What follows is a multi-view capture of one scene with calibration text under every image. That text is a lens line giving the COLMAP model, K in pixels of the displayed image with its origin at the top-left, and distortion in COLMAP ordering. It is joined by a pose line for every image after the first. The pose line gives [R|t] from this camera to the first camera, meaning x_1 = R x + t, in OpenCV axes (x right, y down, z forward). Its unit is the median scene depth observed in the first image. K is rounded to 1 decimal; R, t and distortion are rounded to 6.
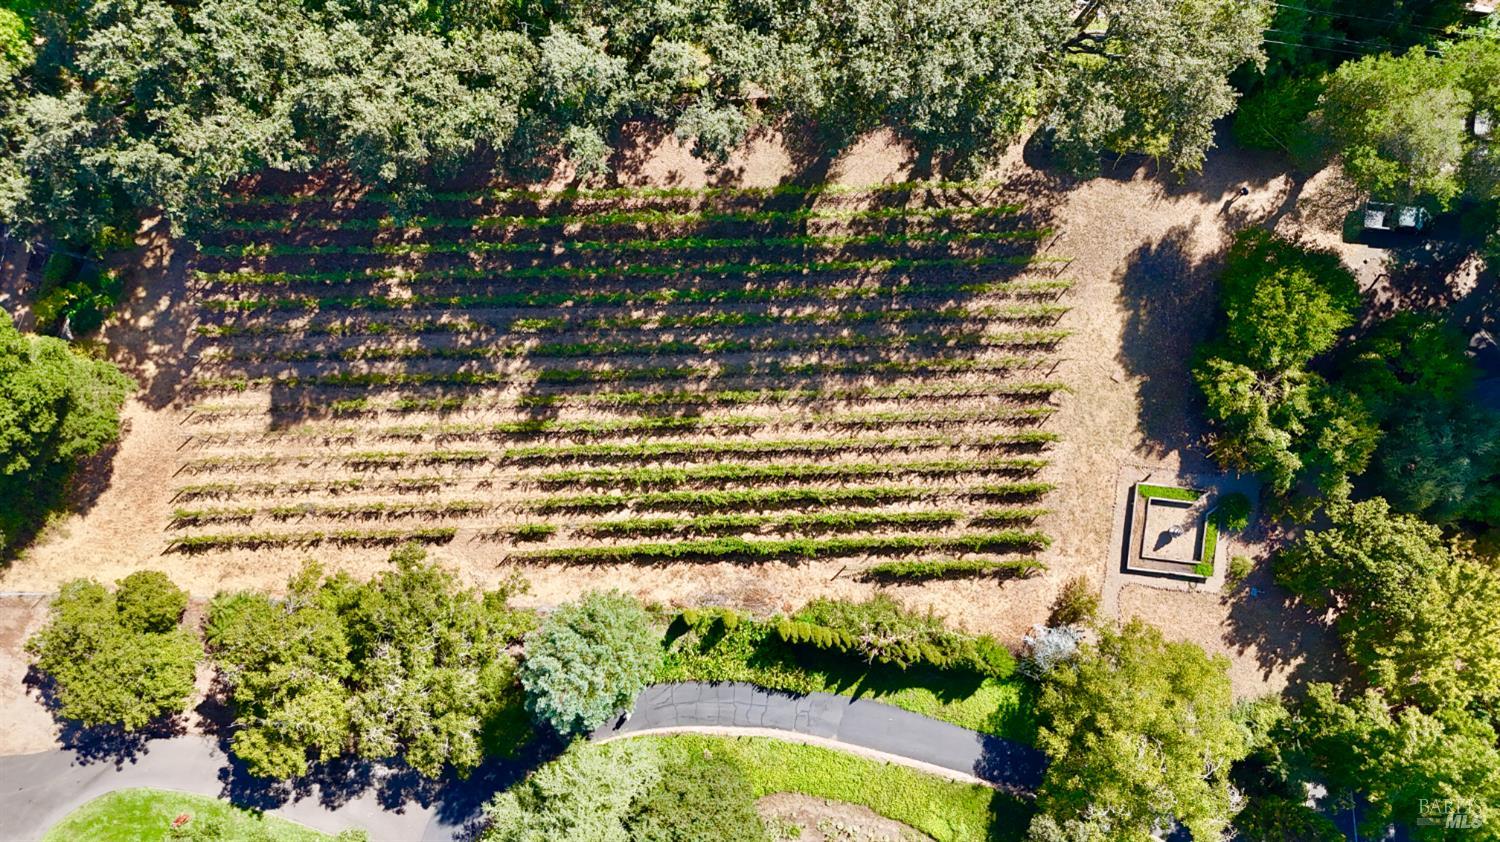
lens RADIAL K [[1100.9, 0, 760.1], [0, 1100.9, 423.0], [0, 0, 1]] dist [0.071165, -0.080785]
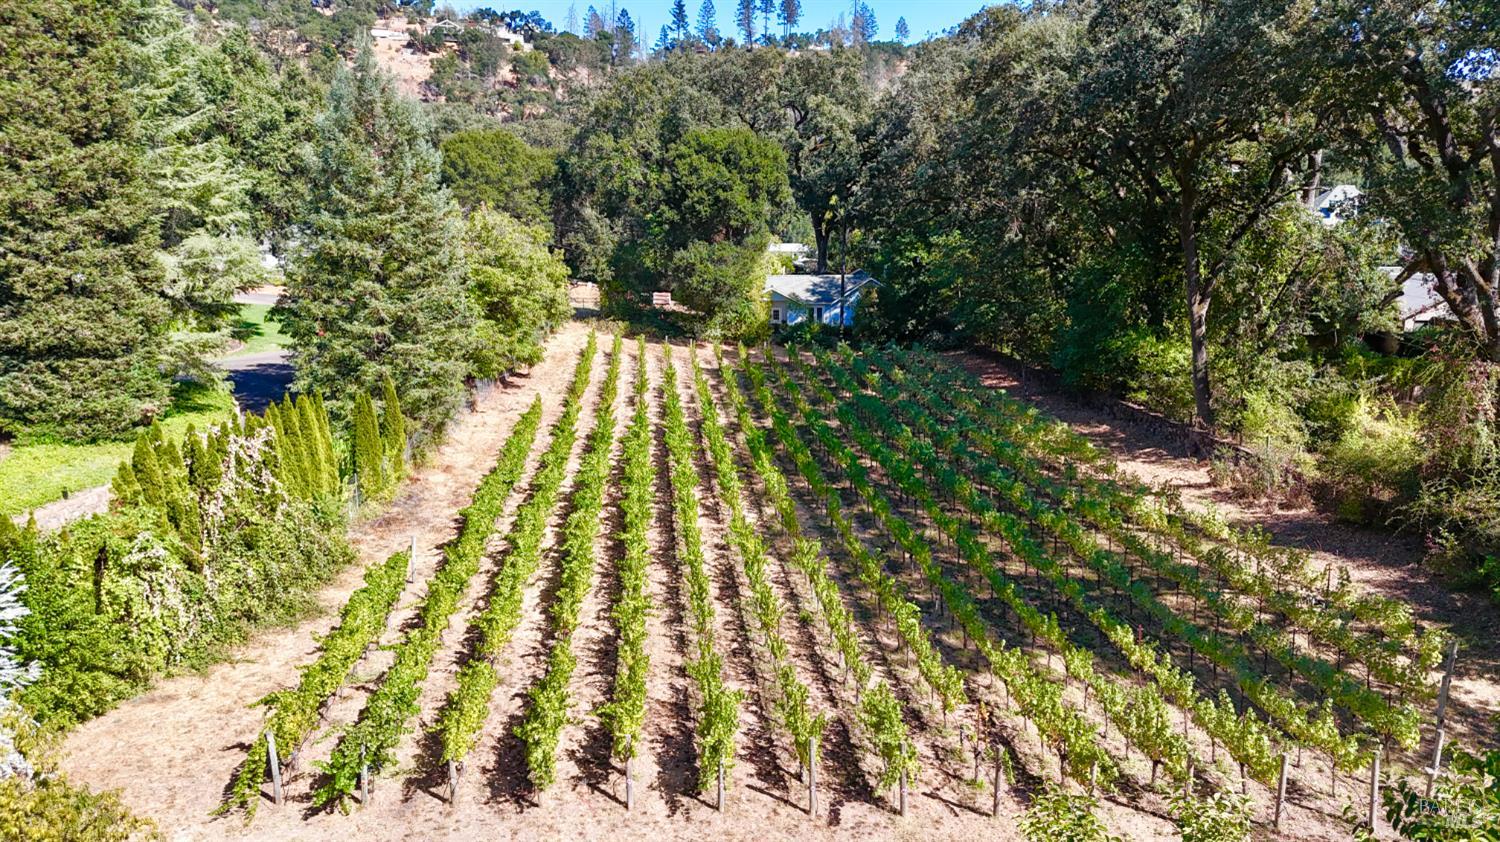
lens RADIAL K [[1100.9, 0, 760.1], [0, 1100.9, 423.0], [0, 0, 1]] dist [0.071165, -0.080785]
pose [[0.073802, 0.181882, -0.980547, 0.527240], [-0.997261, 0.018304, -0.071664, 0.020841], [0.004914, 0.983150, 0.182735, 0.859701]]
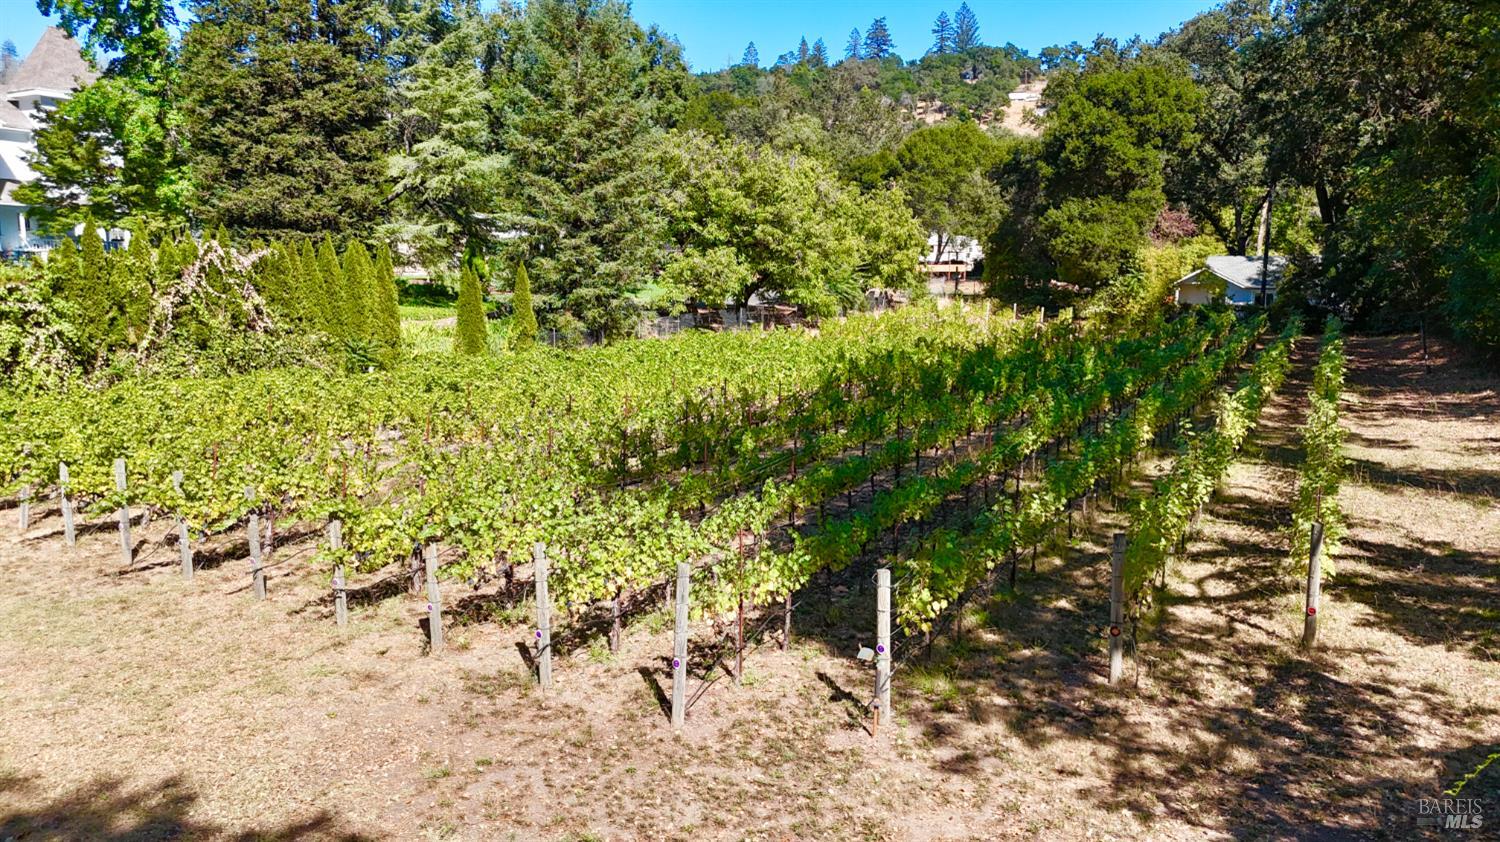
lens RADIAL K [[1100.9, 0, 760.1], [0, 1100.9, 423.0], [0, 0, 1]] dist [0.071165, -0.080785]
pose [[-0.483501, 0.103541, -0.869199, 0.395424], [-0.875343, -0.058706, 0.479925, -0.224873], [-0.001335, 0.992891, 0.119018, 0.957238]]
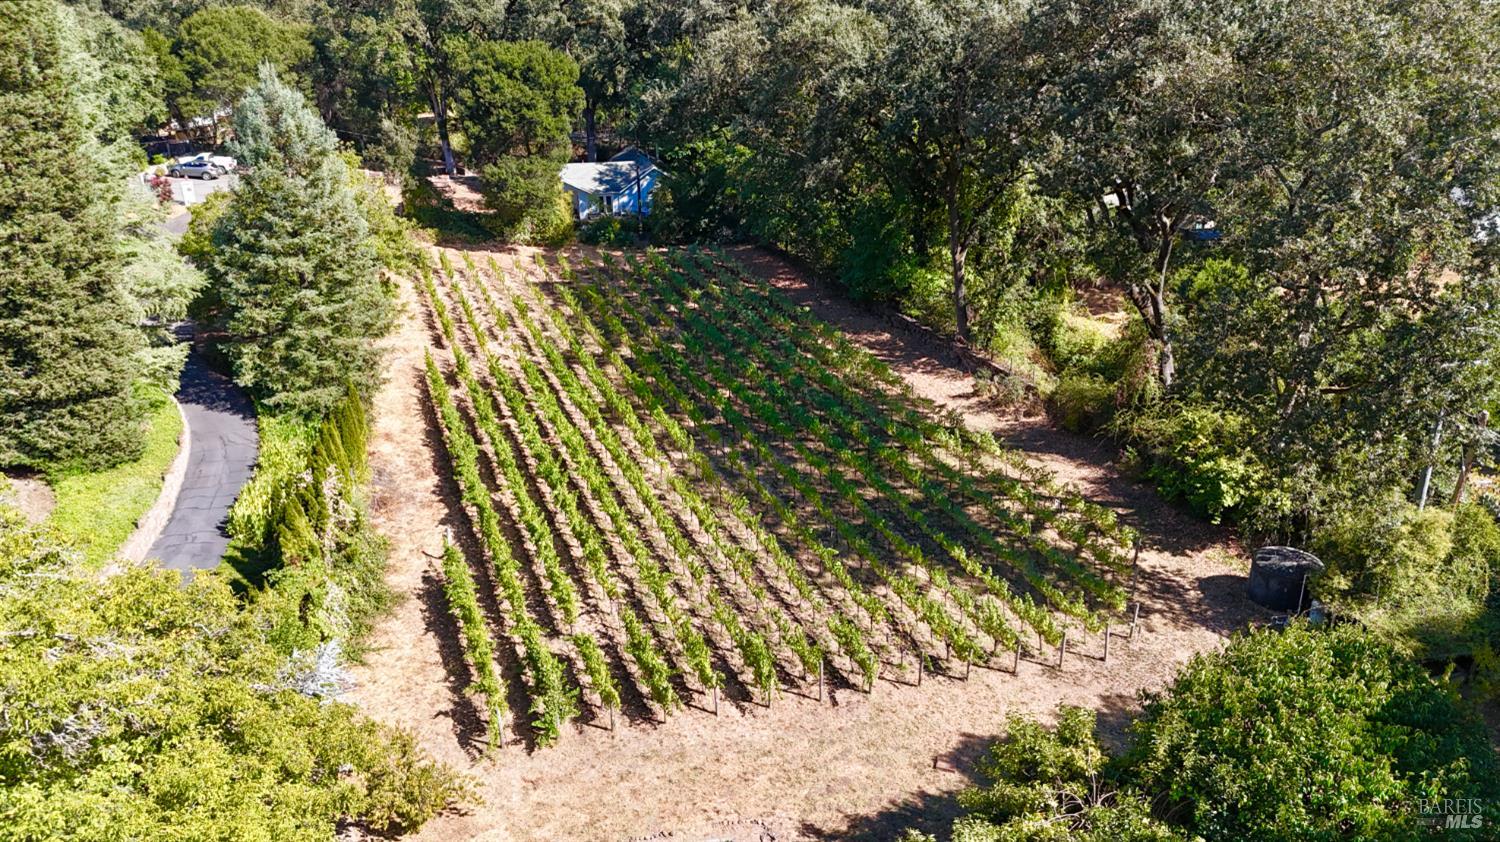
lens RADIAL K [[1113.6, 0, 756.5], [0, 1113.6, 425.4], [0, 0, 1]] dist [0.096929, -0.132432]
pose [[0.335587, 0.346937, -0.875794, 0.653415], [-0.941933, 0.135392, -0.307296, 0.152203], [0.011964, 0.928064, 0.372227, 0.710173]]
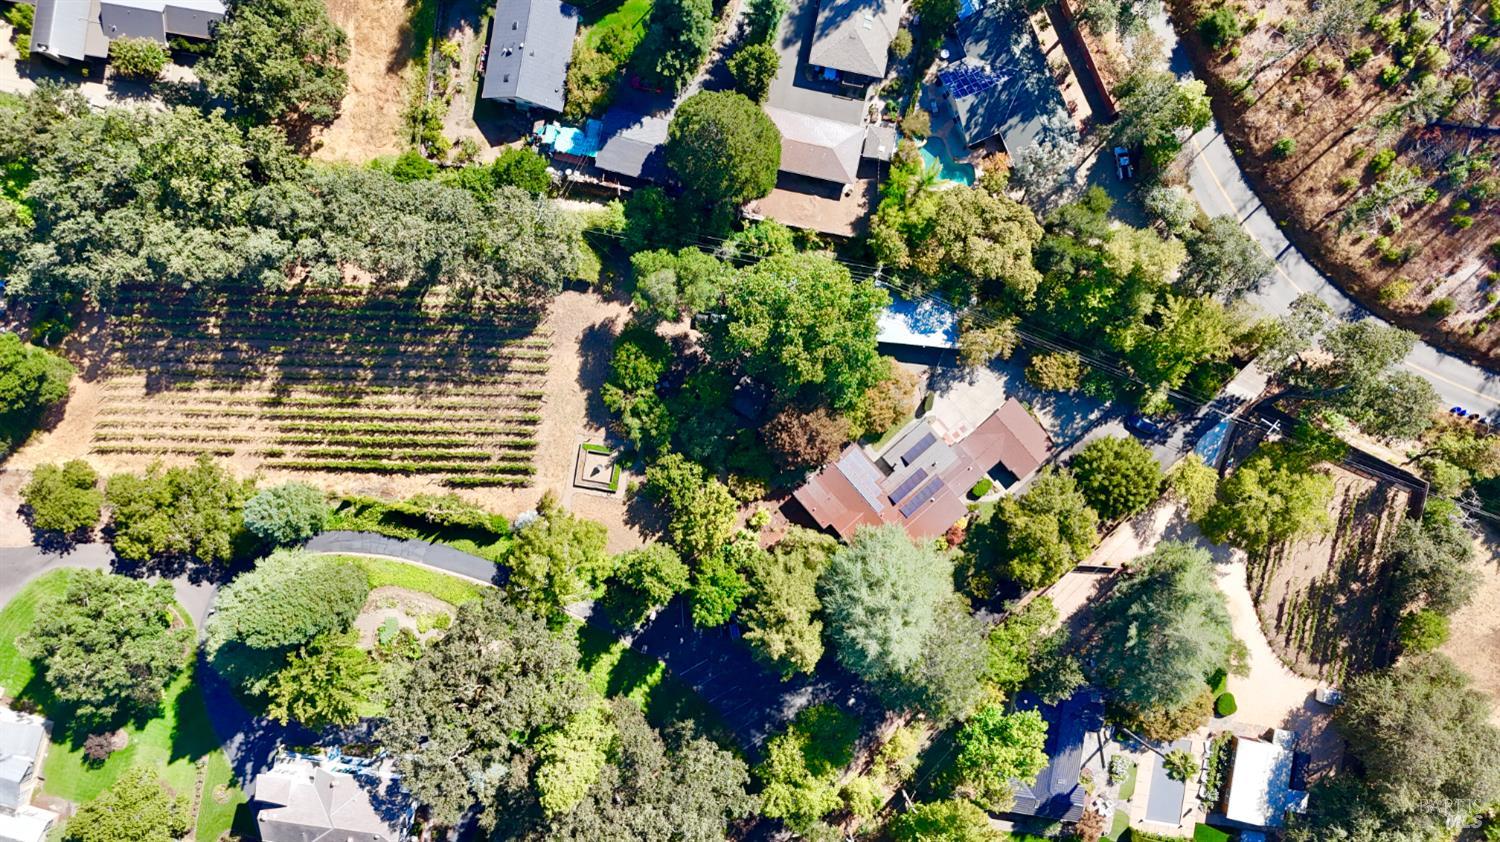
lens RADIAL K [[1100.9, 0, 760.1], [0, 1100.9, 423.0], [0, 0, 1]] dist [0.071165, -0.080785]
pose [[0.998844, 0.048063, 0.001051, 0.663793], [-0.048064, 0.998844, 0.000741, 0.001155], [-0.001014, -0.000790, 0.999999, -1.007535]]
